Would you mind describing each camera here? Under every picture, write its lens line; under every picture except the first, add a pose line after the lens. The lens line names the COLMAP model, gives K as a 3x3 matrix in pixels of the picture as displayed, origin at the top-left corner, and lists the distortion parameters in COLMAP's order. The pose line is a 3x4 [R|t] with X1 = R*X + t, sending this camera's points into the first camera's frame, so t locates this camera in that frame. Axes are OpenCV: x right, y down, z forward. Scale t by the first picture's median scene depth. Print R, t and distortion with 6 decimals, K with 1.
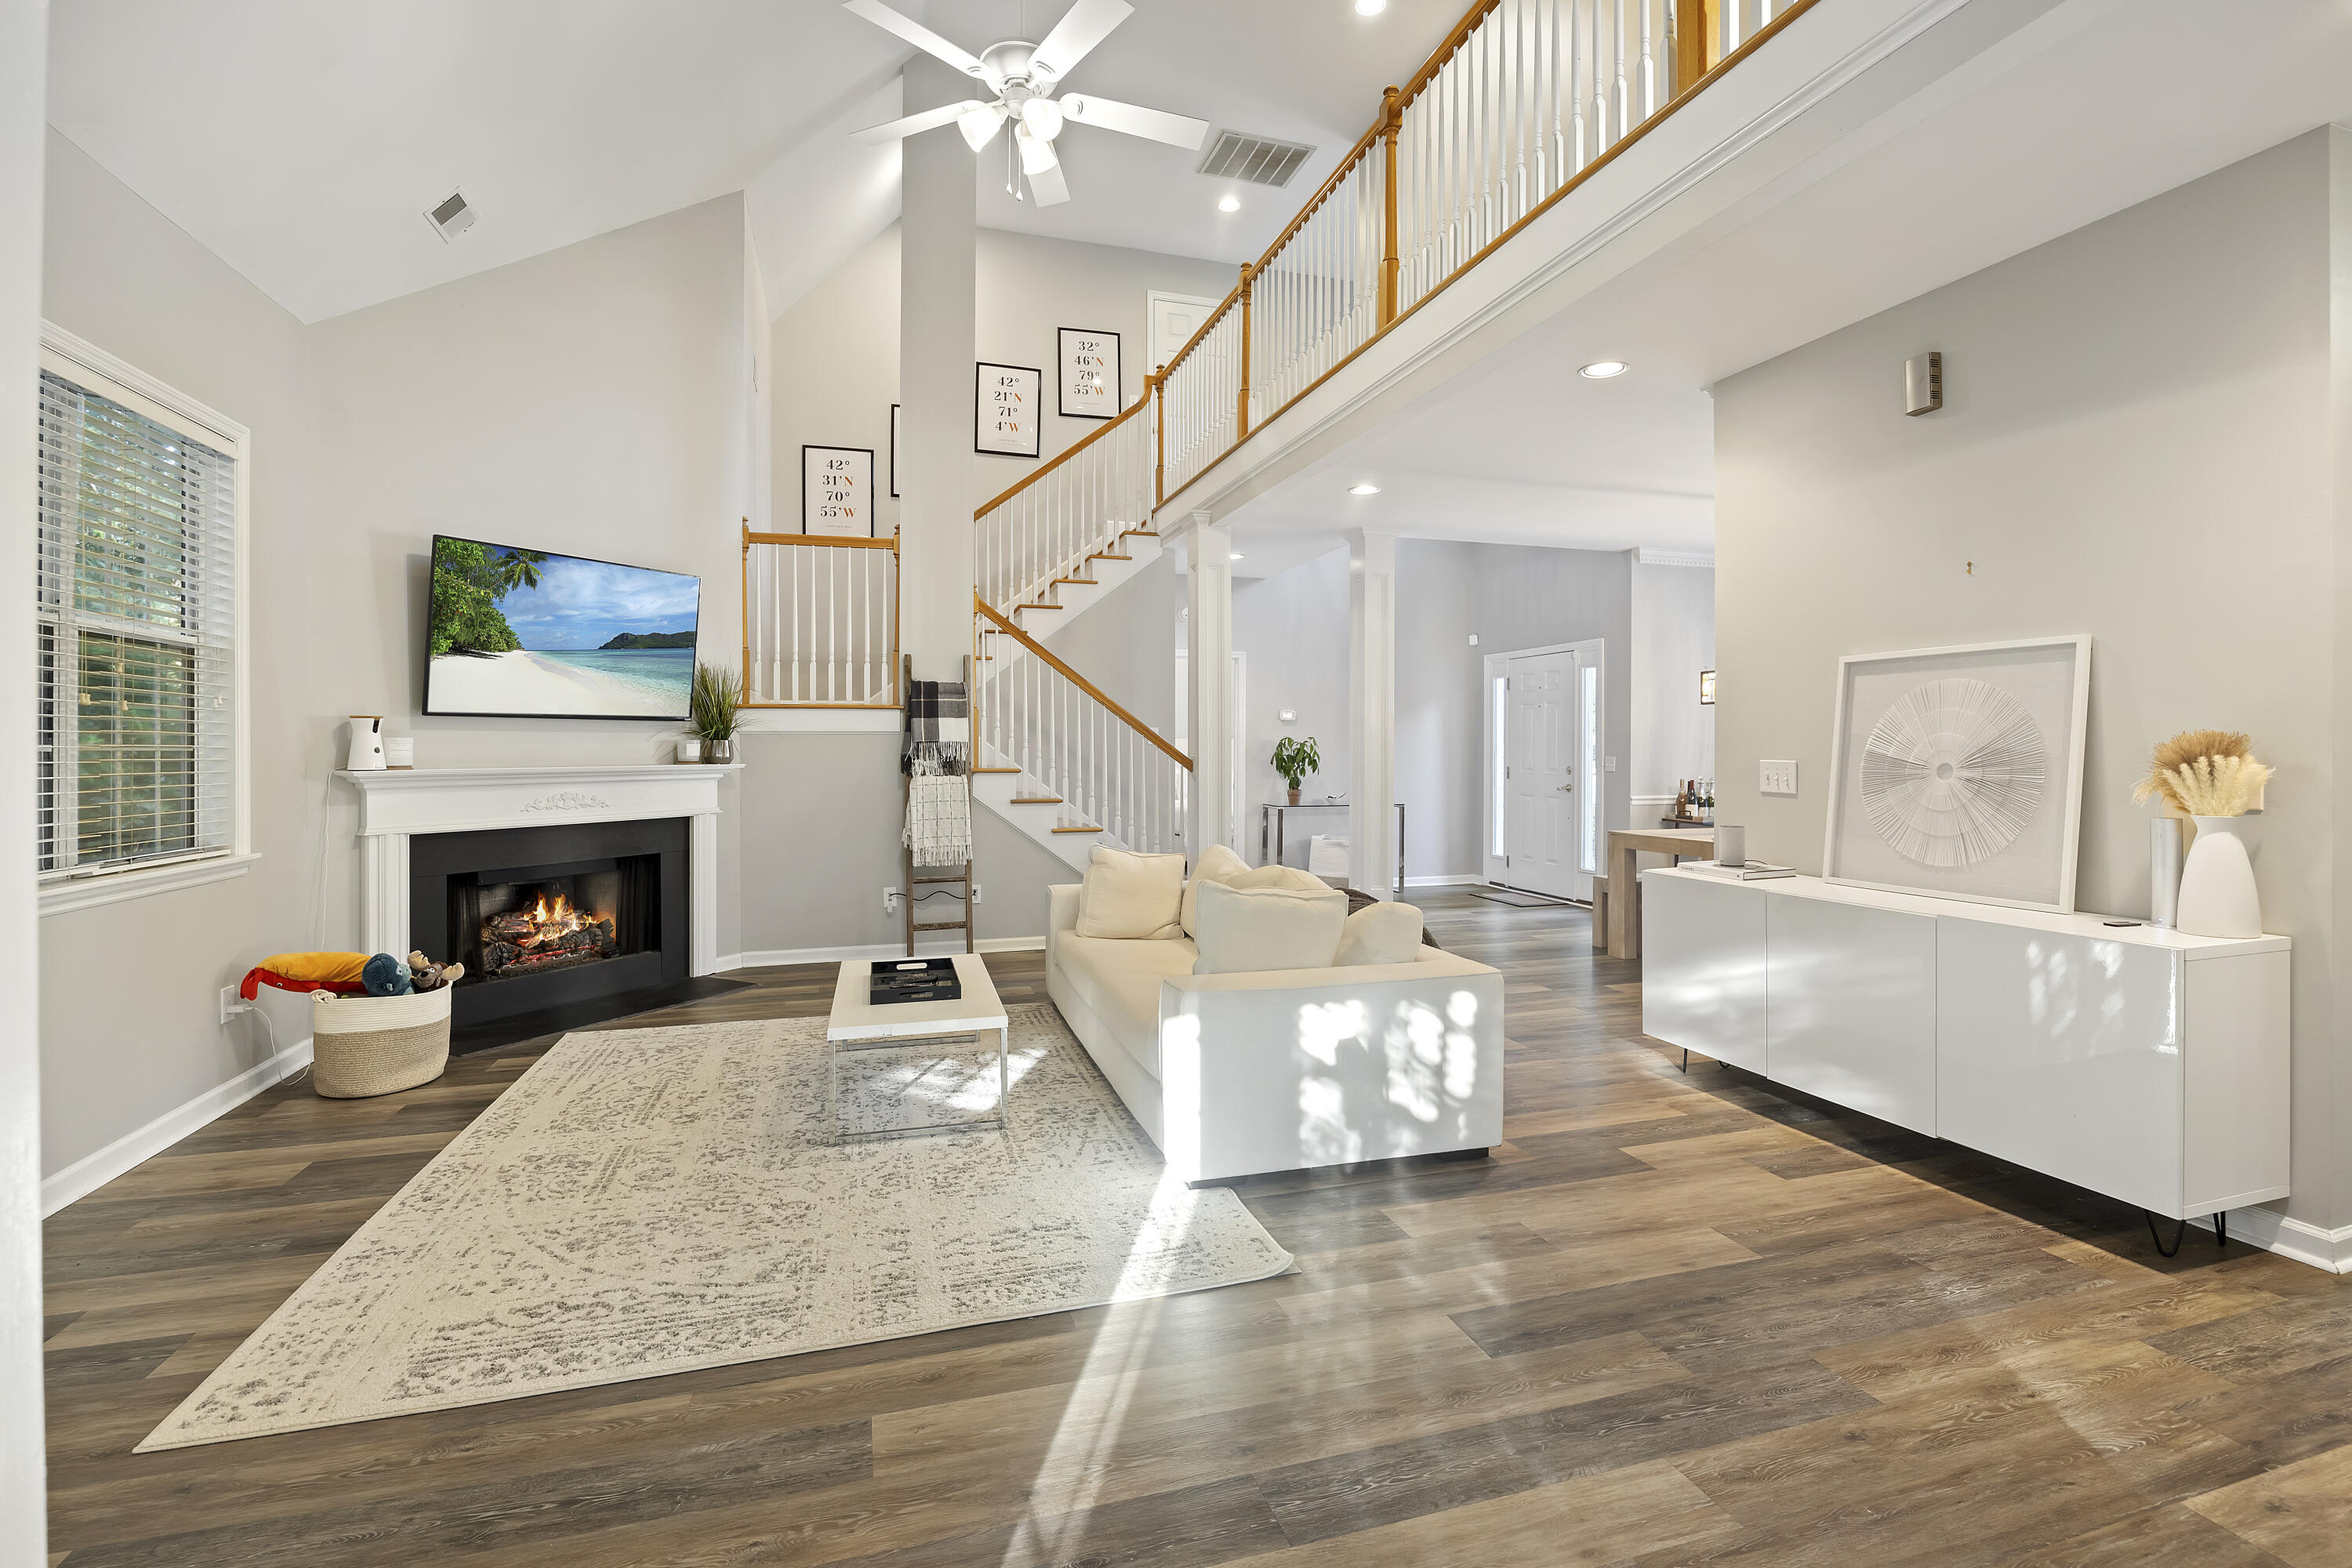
lens RADIAL K [[1078.8, 0, 1193.5], [0, 1078.8, 760.1], [0, 0, 1]] dist [-0.010571, -0.000664]
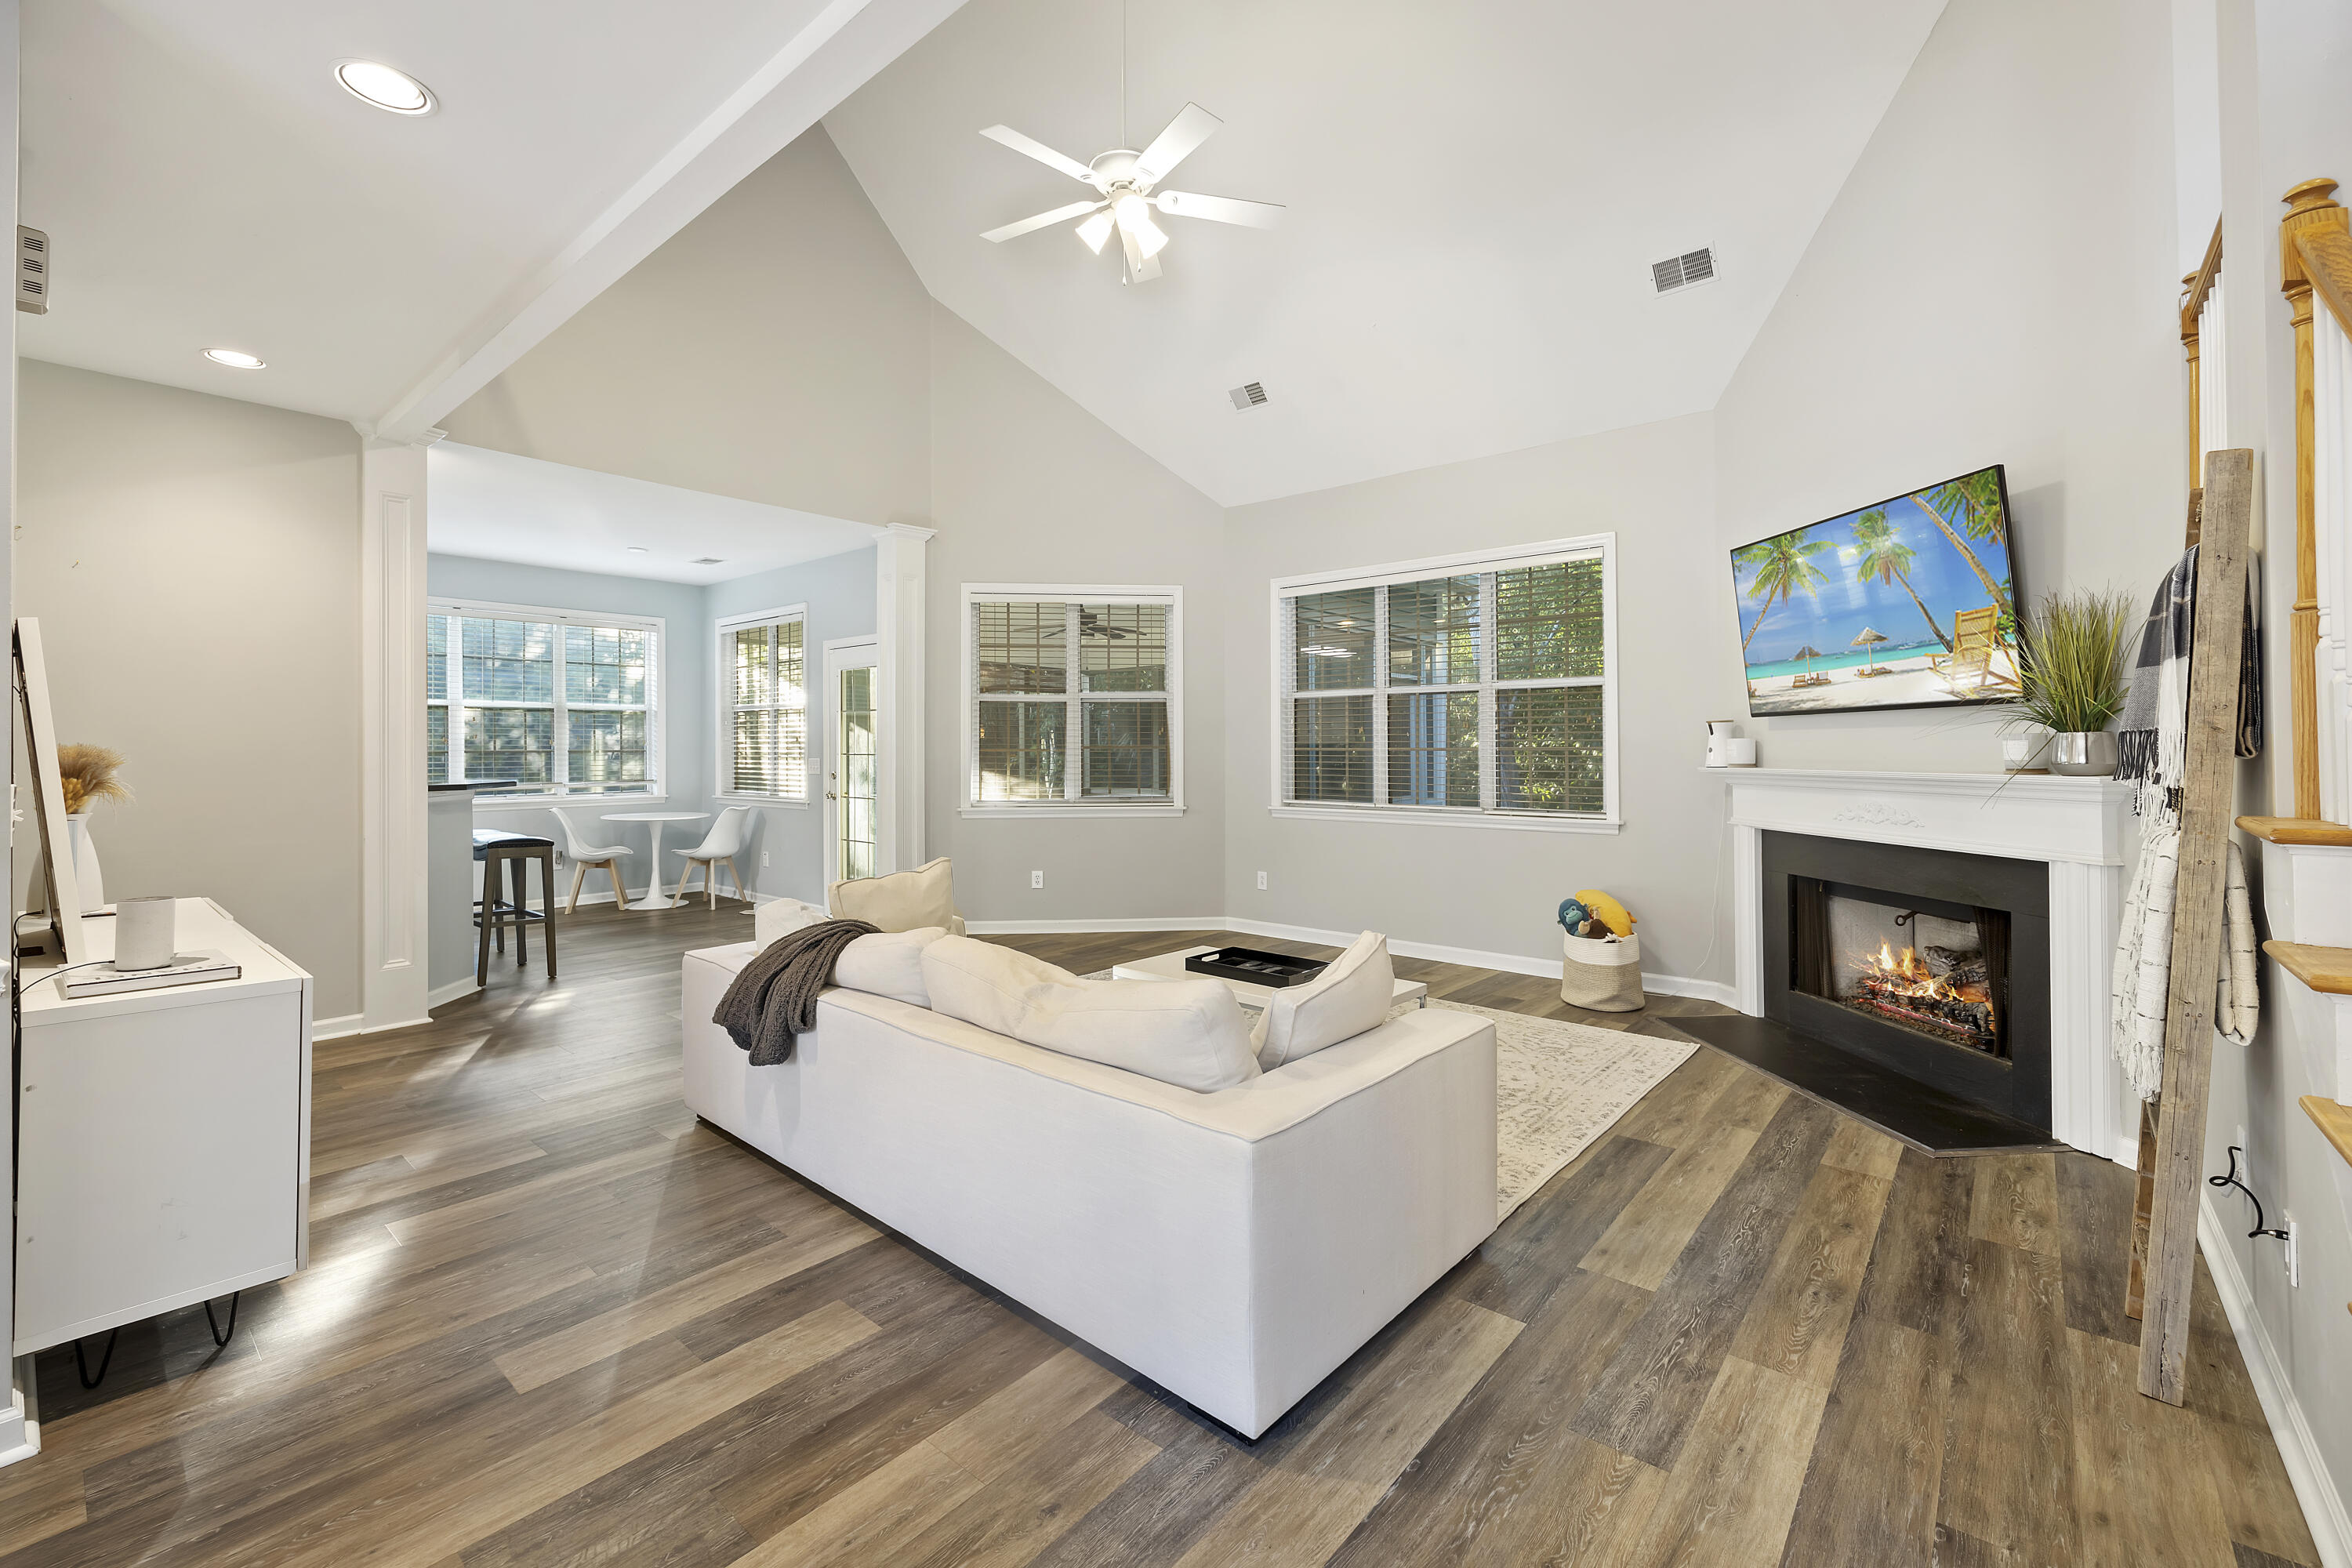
lens RADIAL K [[980.8, 0, 1182.8], [0, 980.8, 737.0], [0, 0, 1]] dist [-0.000269, -0.000299]
pose [[-0.847561, -0.002896, -0.530691, 0.438516], [-0.001248, 0.999993, -0.003464, -0.031152], [0.530697, -0.002274, -0.847559, 2.398091]]
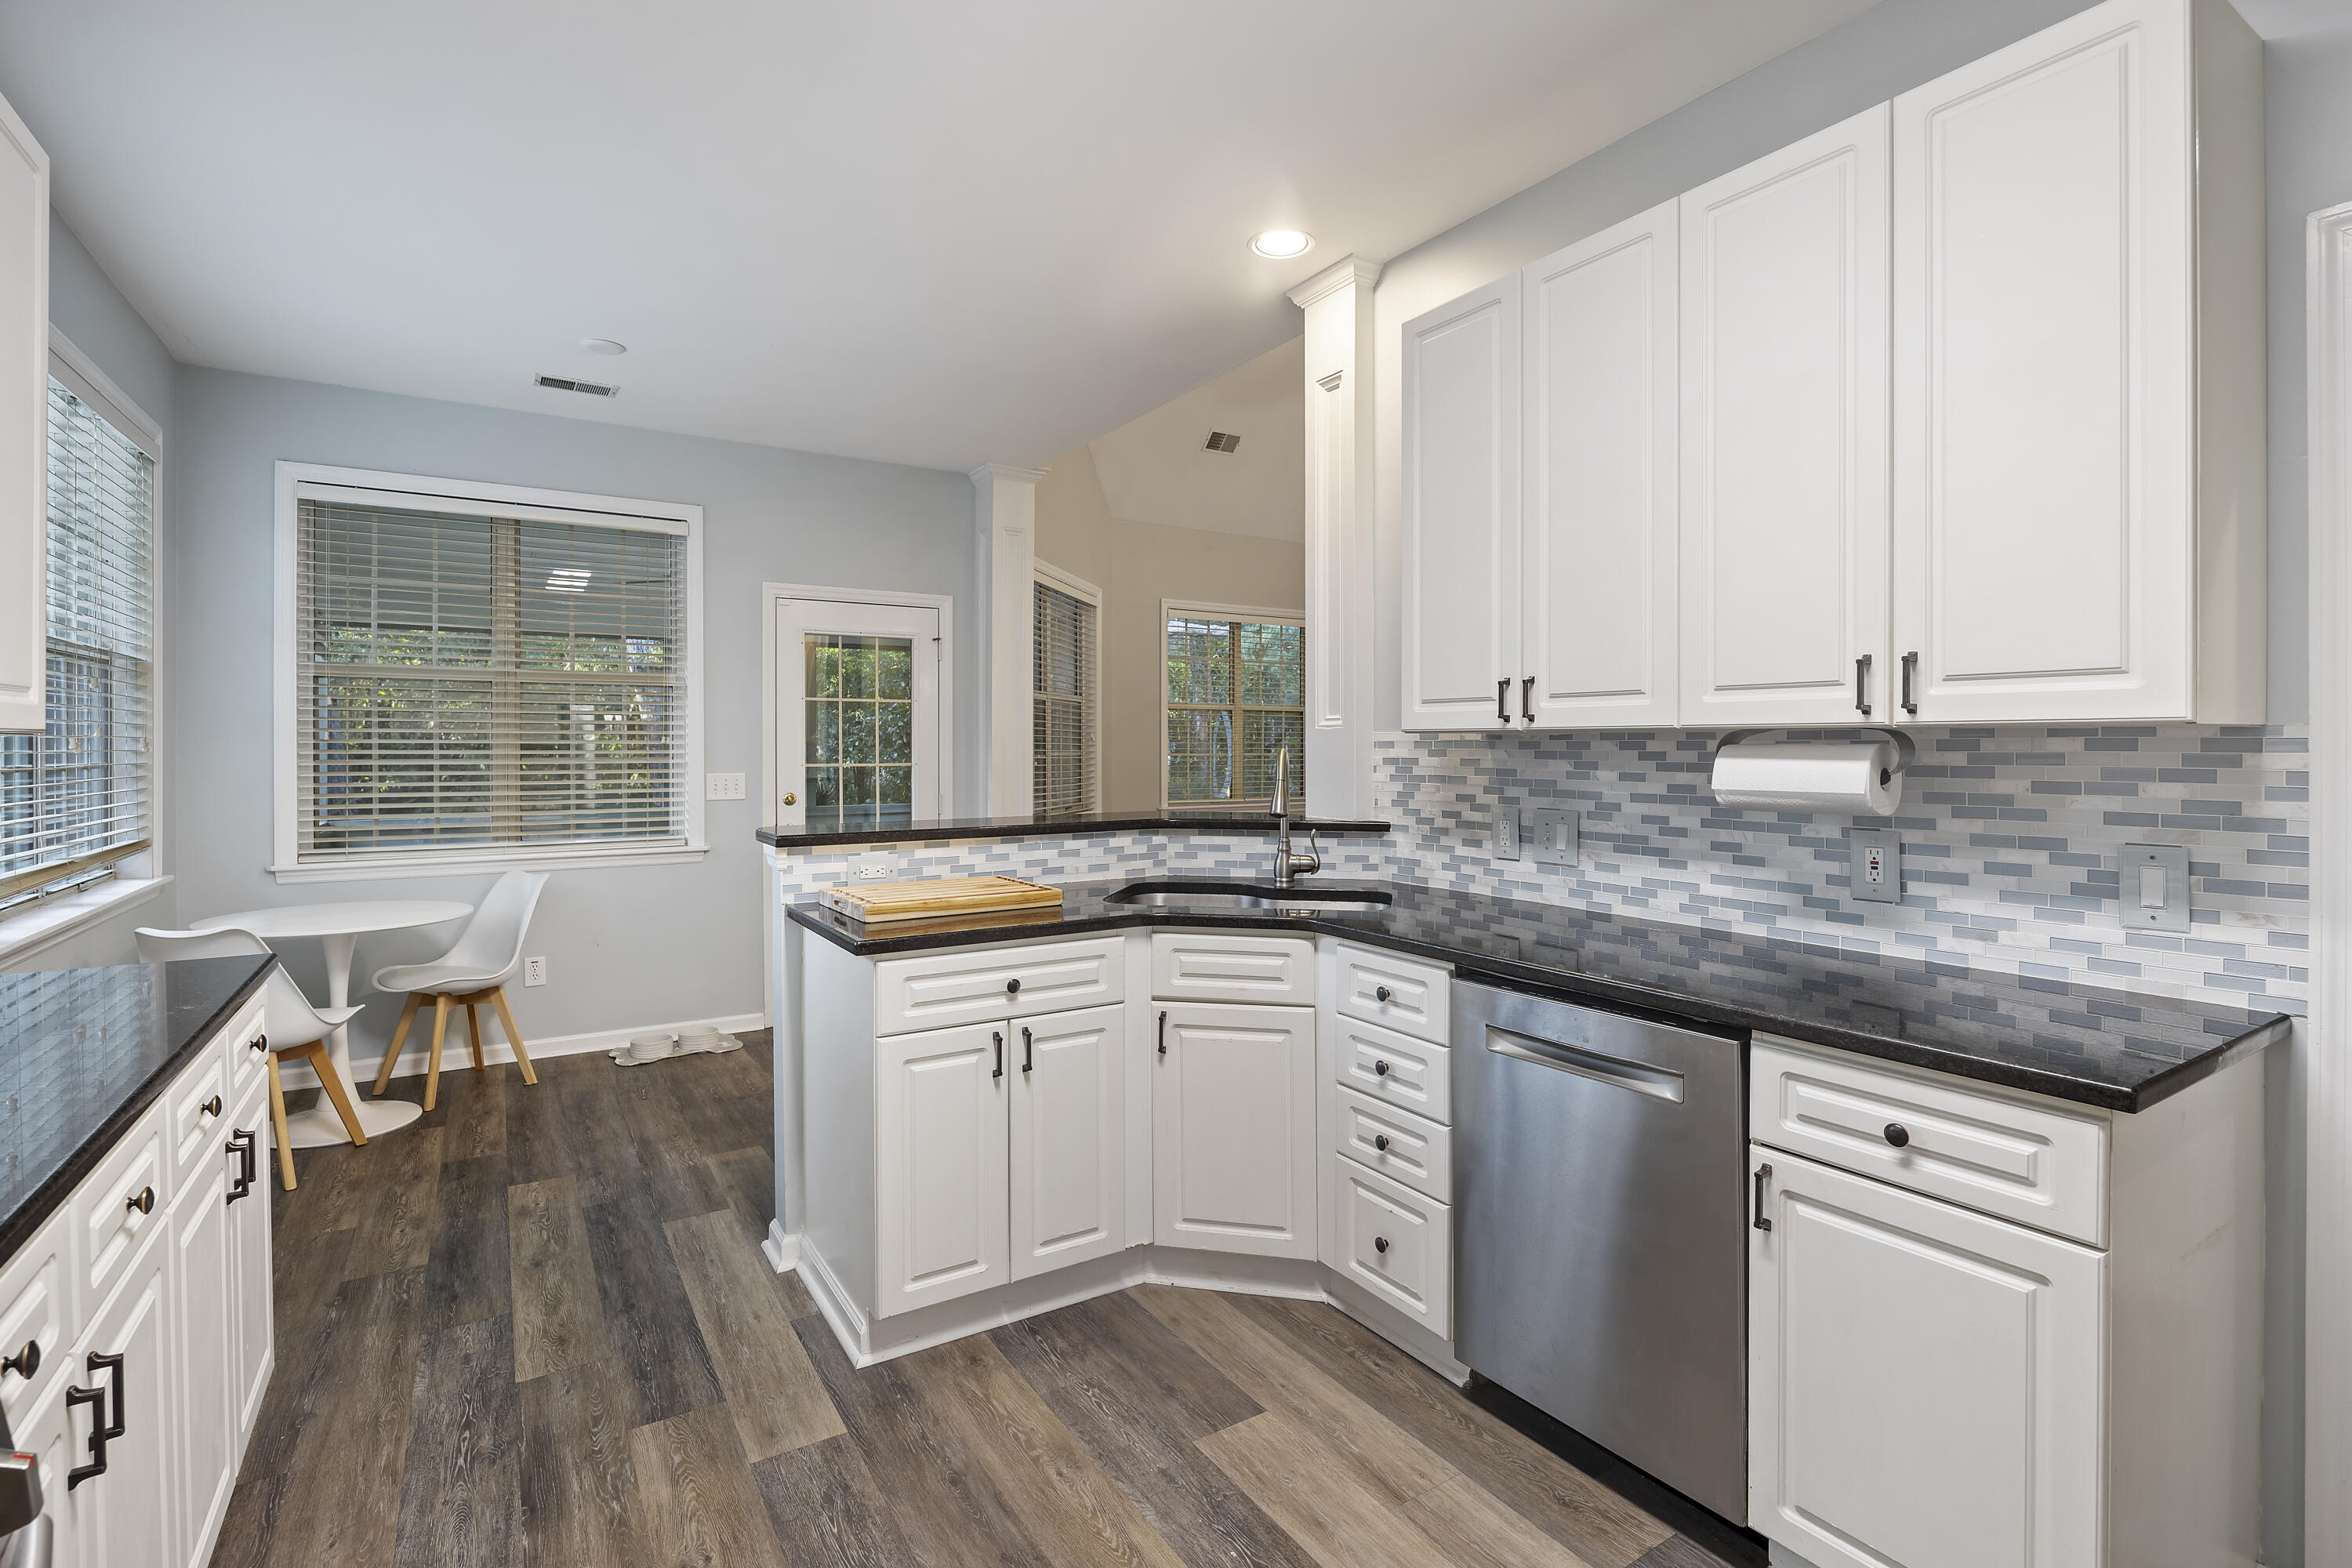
lens RADIAL K [[1098.5, 0, 1181.2], [0, 1098.5, 751.2], [0, 0, 1]] dist [-0.014774, -0.000548]
pose [[0.255732, 0.006347, -0.966727, 1.738007], [-0.006457, 0.999967, 0.004857, -0.030020], [0.966726, 0.005000, 0.255765, -0.076497]]
